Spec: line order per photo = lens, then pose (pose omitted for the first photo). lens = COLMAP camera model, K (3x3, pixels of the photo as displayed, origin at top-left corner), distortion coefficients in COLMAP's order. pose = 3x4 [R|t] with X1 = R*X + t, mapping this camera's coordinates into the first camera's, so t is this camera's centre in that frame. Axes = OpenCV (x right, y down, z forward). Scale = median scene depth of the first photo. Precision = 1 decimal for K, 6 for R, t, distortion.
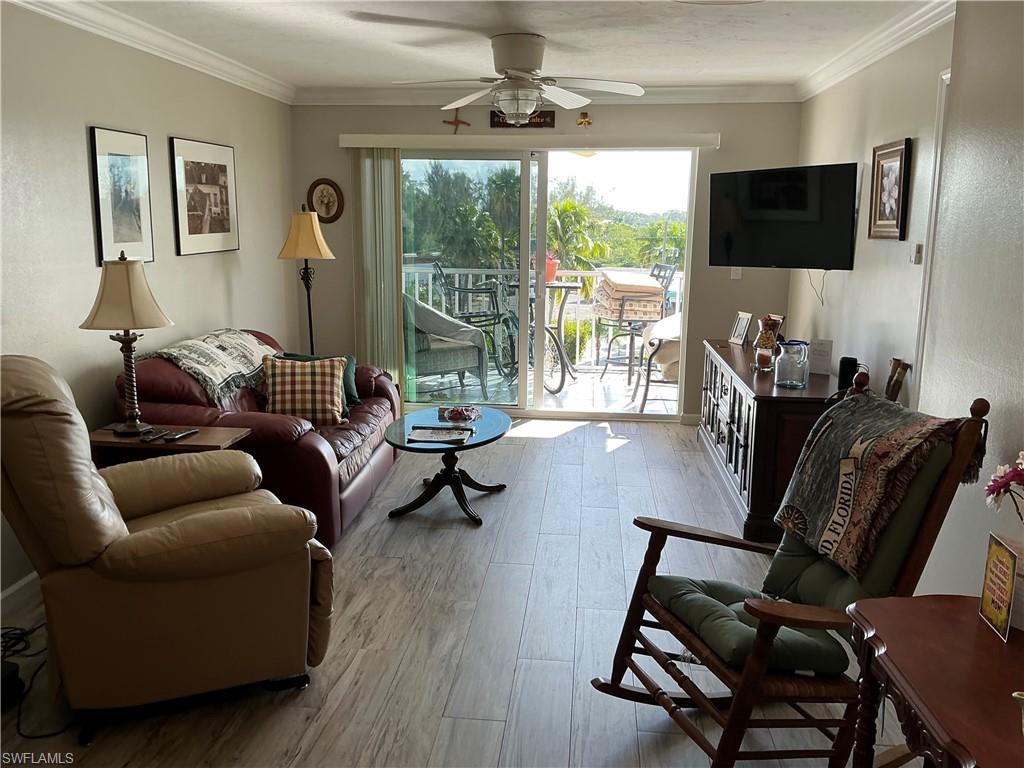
lens RADIAL K [[851.7, 0, 513.4], [0, 851.7, 379.5], [0, 0, 1]] dist [0.109336, -0.220864]
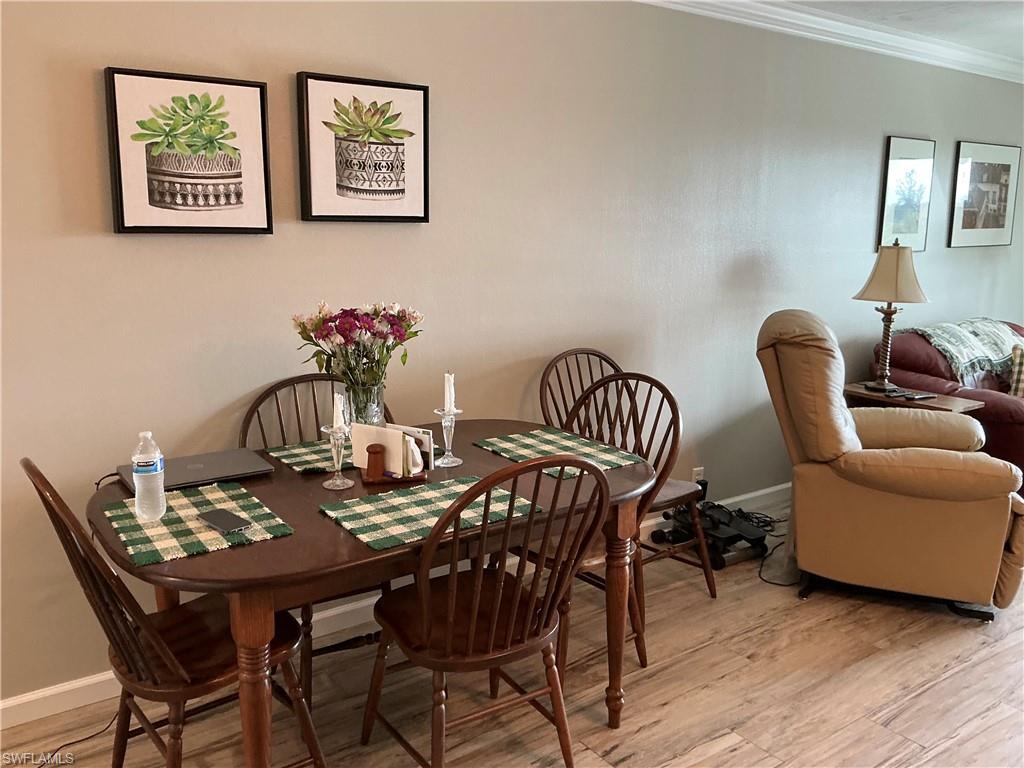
lens RADIAL K [[851.7, 0, 515.0], [0, 851.7, 382.2], [0, 0, 1]] dist [0.109336, -0.220864]
pose [[0.662379, 0.137961, -0.736357, 0.093086], [-0.140624, 0.988323, 0.058672, 0.046089], [0.735853, 0.064686, 0.674045, -0.164264]]
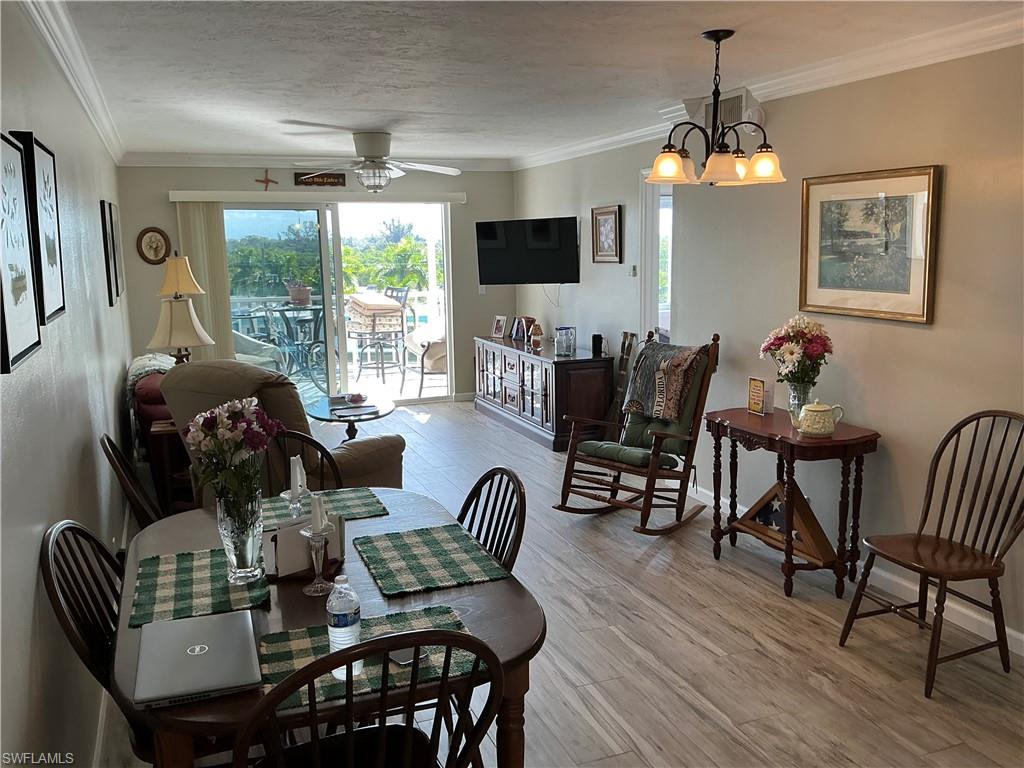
lens RADIAL K [[851.7, 0, 515.1], [0, 851.7, 382.0], [0, 0, 1]] dist [0.109336, -0.220864]
pose [[0.886688, -0.101230, 0.451151, -0.514647], [0.112332, 0.993668, 0.002186, 0.045898], [-0.448516, 0.048740, 0.892445, -0.409033]]
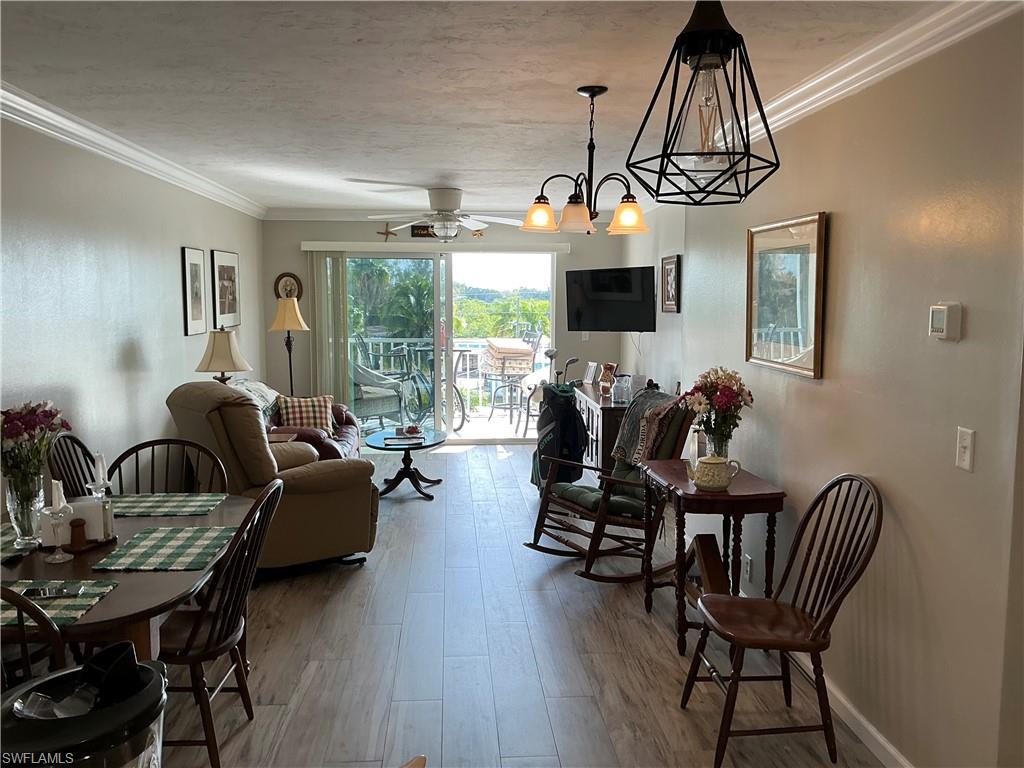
lens RADIAL K [[851.7, 0, 517.0], [0, 851.7, 380.5], [0, 0, 1]] dist [0.109336, -0.220864]
pose [[0.984606, -0.026212, 0.172811, -0.157455], [0.040887, 0.995800, -0.081914, 0.095055], [-0.169938, 0.087719, 0.981543, -0.581836]]
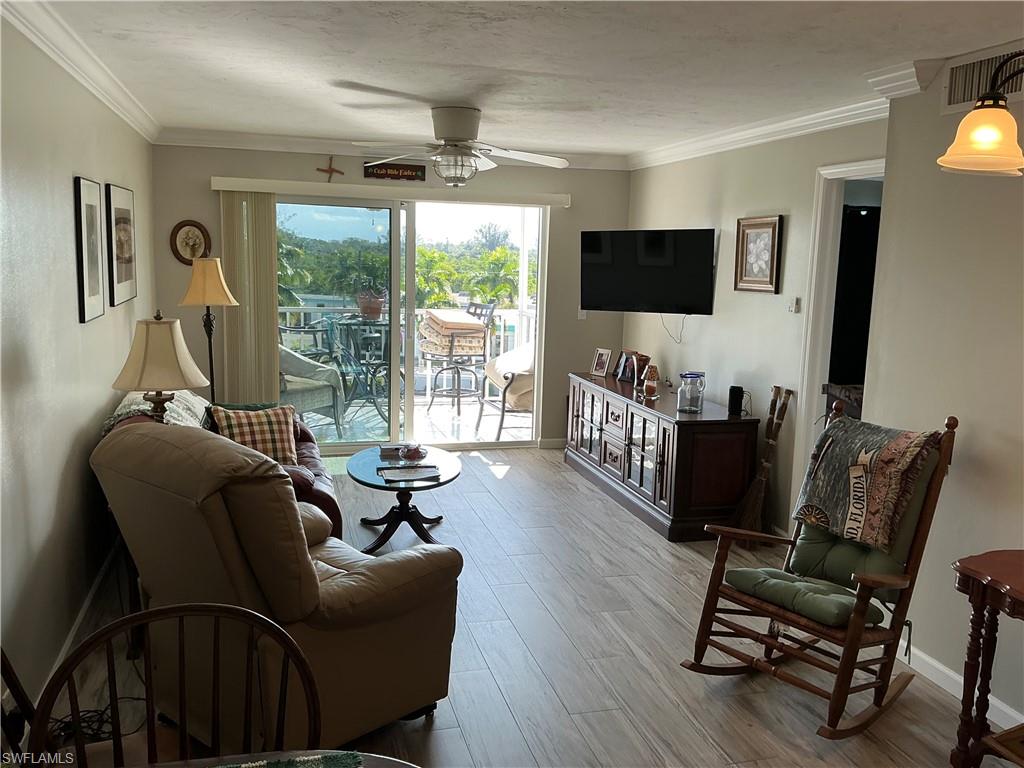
lens RADIAL K [[851.7, 0, 510.0], [0, 851.7, 377.7], [0, 0, 1]] dist [0.109336, -0.220864]
pose [[0.933768, -0.036254, 0.356039, -0.363827], [0.047876, 0.998568, -0.023883, -0.024373], [-0.354663, 0.039347, 0.934166, -0.047391]]
